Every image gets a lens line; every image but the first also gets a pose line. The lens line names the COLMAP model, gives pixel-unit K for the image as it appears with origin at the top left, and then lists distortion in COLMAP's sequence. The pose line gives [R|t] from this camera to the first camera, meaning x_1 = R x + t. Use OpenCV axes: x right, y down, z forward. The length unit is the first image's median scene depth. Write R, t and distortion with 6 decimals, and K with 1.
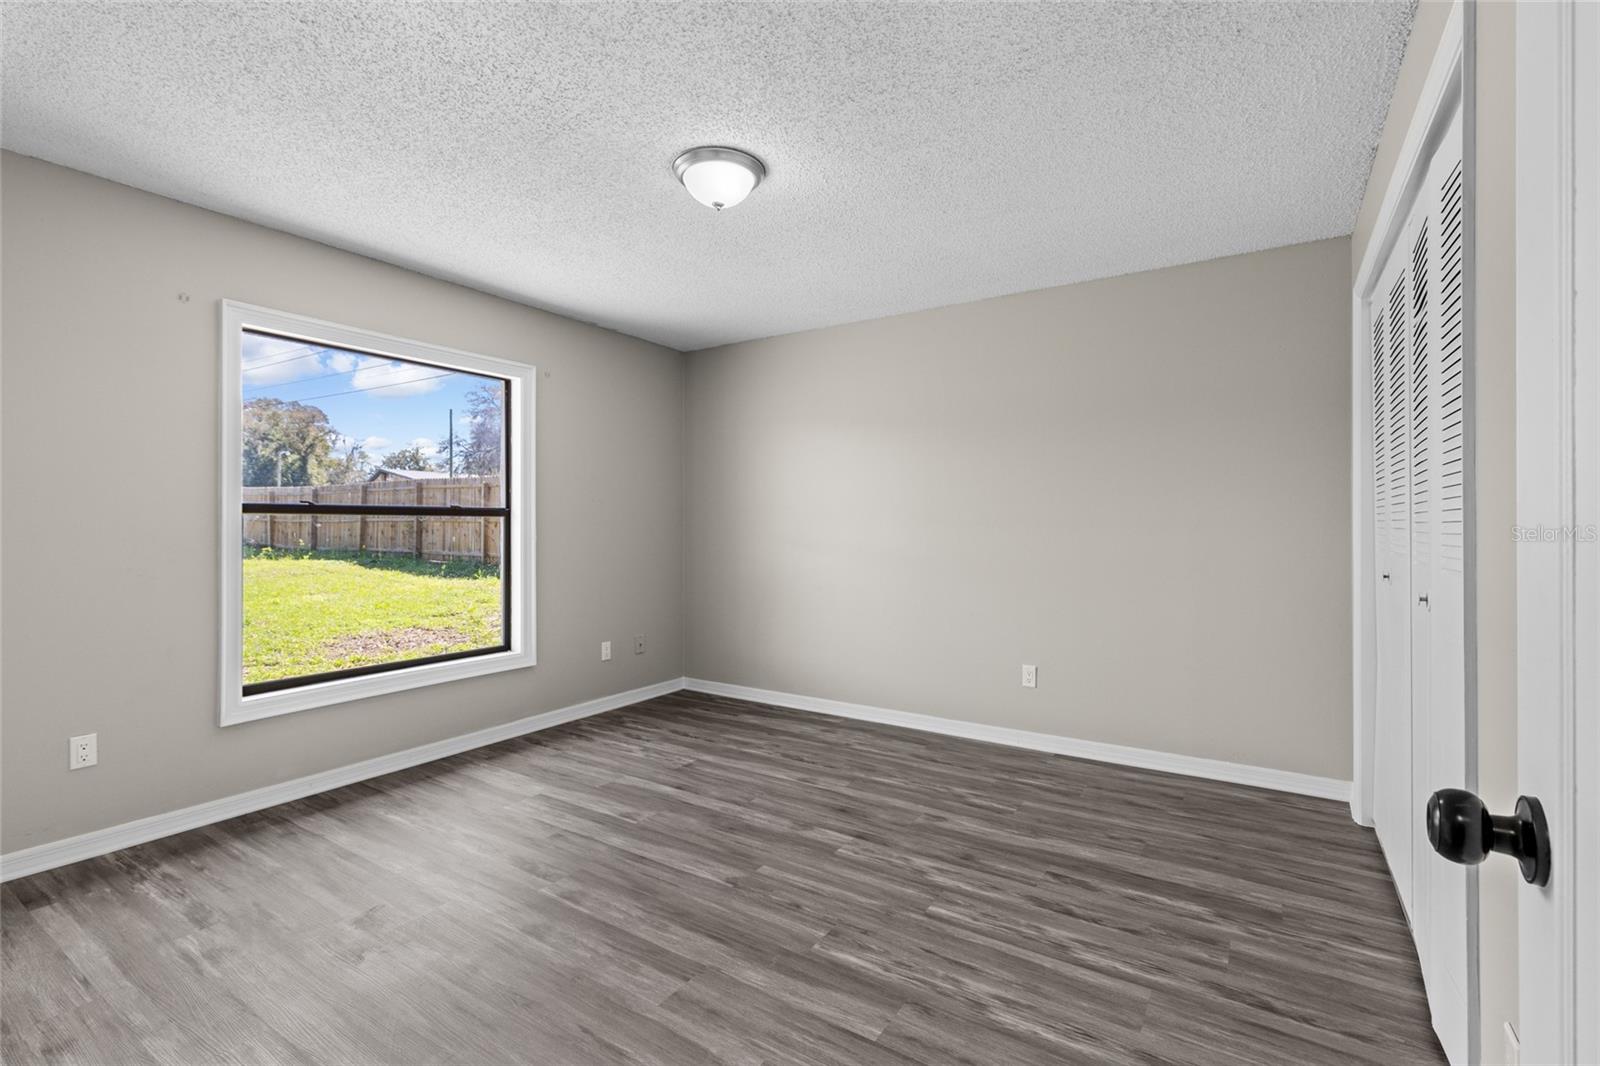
lens RADIAL K [[711.2, 0, 805.4], [0, 711.2, 523.3], [0, 0, 1]] dist [0.000456, -0.000490]
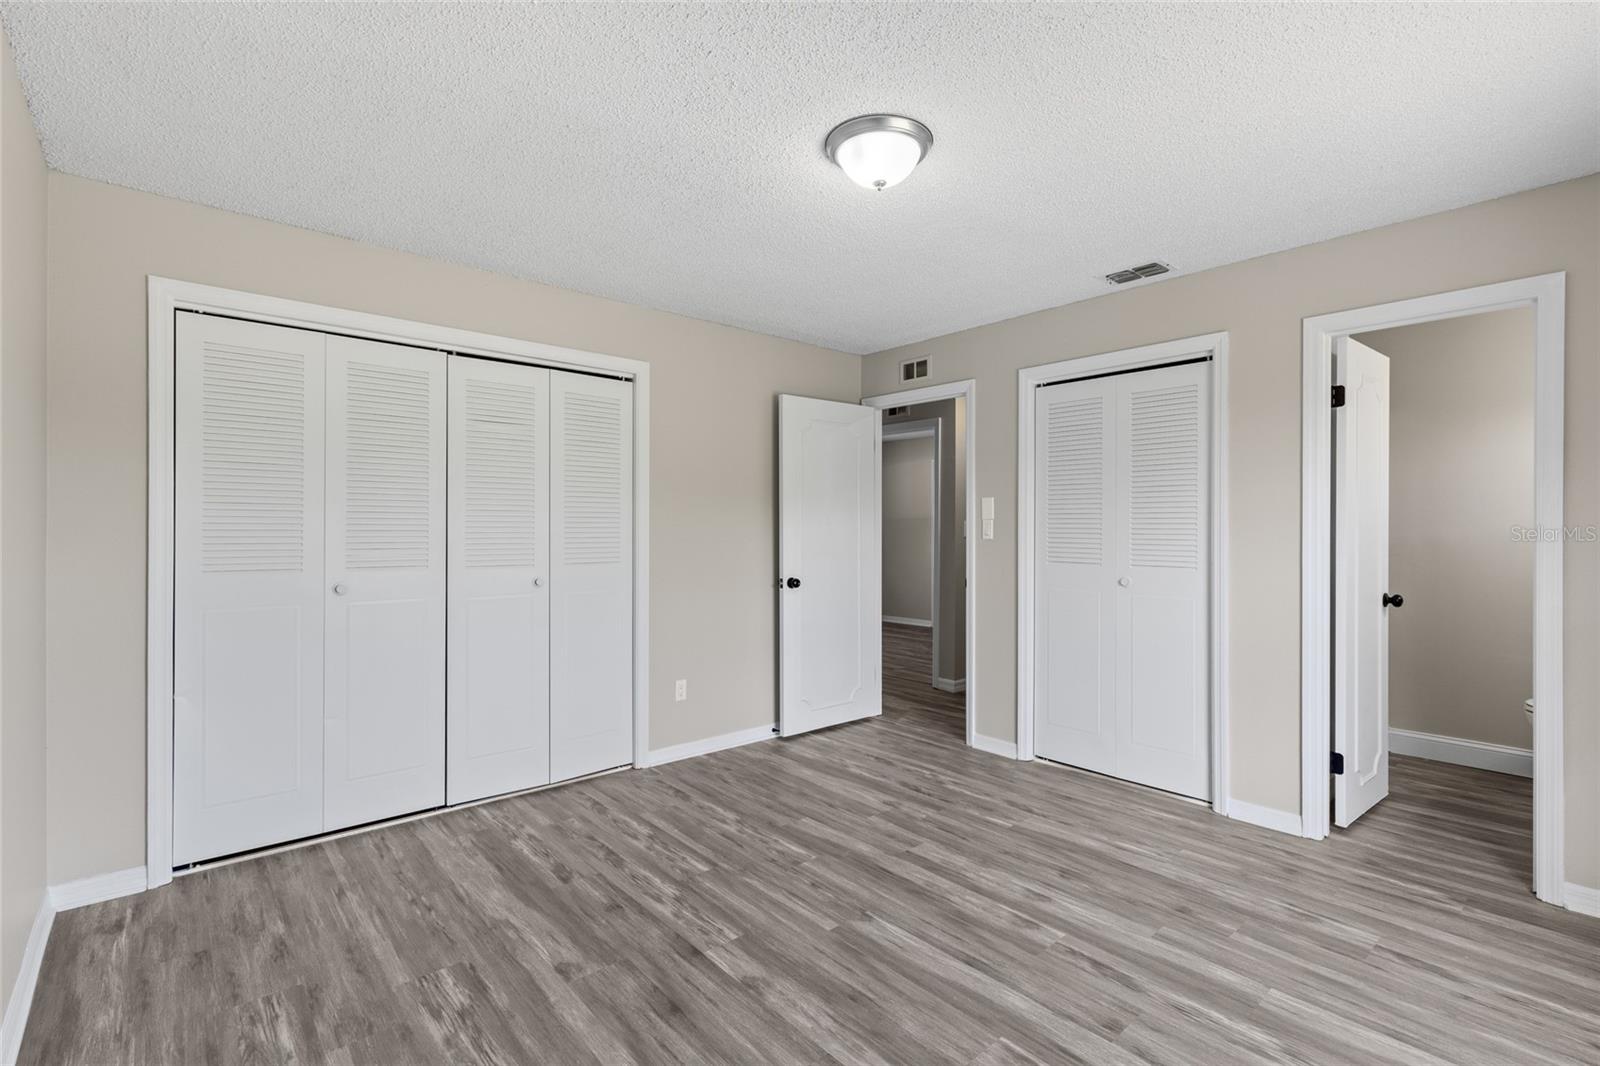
lens RADIAL K [[711.2, 0, 805.4], [0, 711.2, 523.3], [0, 0, 1]] dist [0.000456, -0.000490]
pose [[-0.961859, 0.000382, 0.273545, -0.290366], [-0.002292, 0.999953, -0.009453, -0.030013], [-0.273536, -0.009720, -0.961813, 1.967602]]
